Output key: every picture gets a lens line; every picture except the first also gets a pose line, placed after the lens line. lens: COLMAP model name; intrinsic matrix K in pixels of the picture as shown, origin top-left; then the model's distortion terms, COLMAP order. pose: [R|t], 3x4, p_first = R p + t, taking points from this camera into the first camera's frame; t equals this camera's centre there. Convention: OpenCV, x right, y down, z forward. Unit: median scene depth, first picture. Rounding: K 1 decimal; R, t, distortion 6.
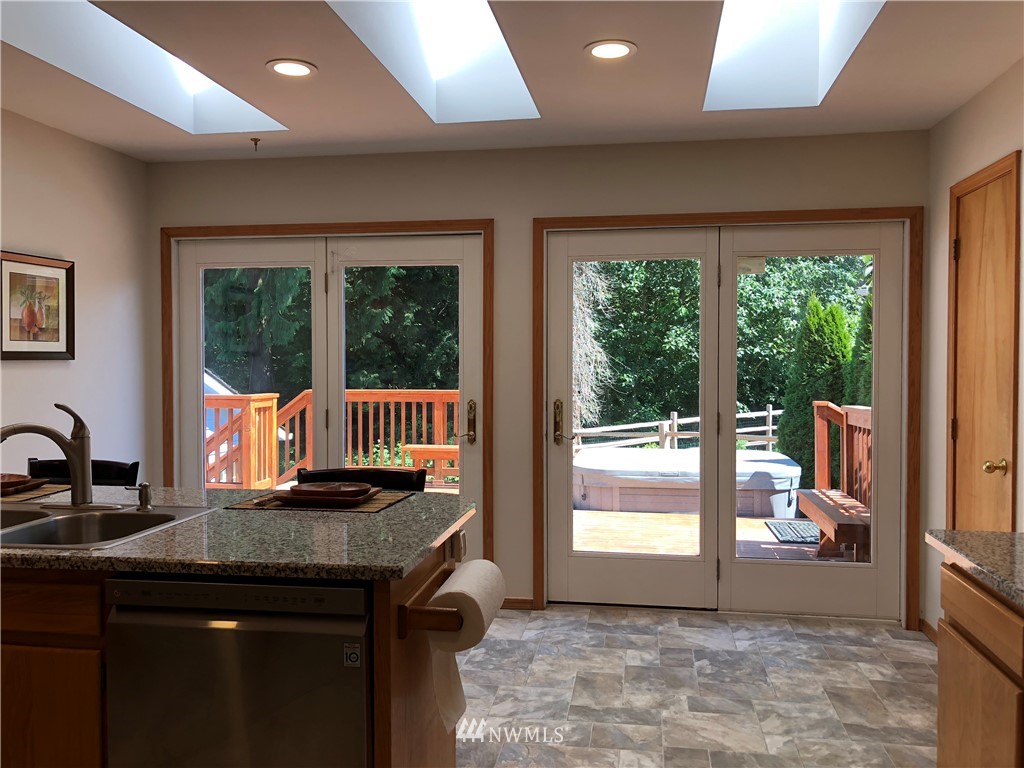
lens RADIAL K [[837.0, 0, 512.0], [0, 837.0, 384.0], [0, 0, 1]] dist [0.002924, -0.007099]
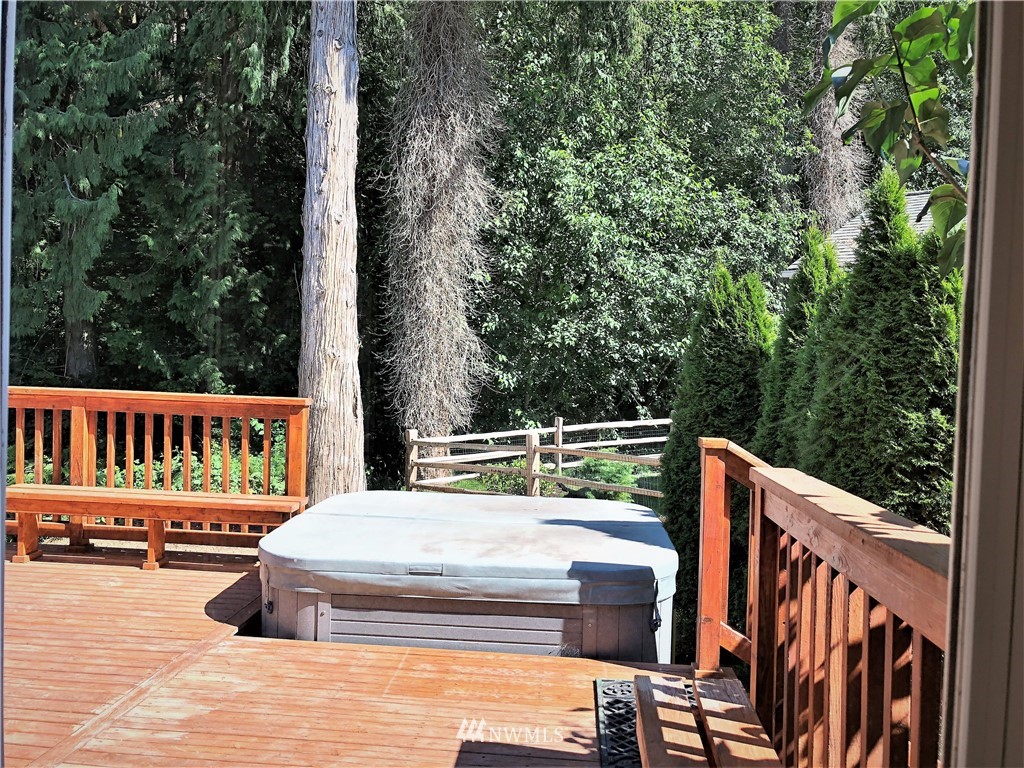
lens RADIAL K [[837.0, 0, 512.0], [0, 837.0, 384.0], [0, 0, 1]] dist [0.002924, -0.007099]
pose [[0.995680, 0.030691, 0.087629, 0.149613], [-0.031553, 0.999466, 0.008466, -0.009146], [-0.087323, -0.011195, 0.996117, 0.376152]]
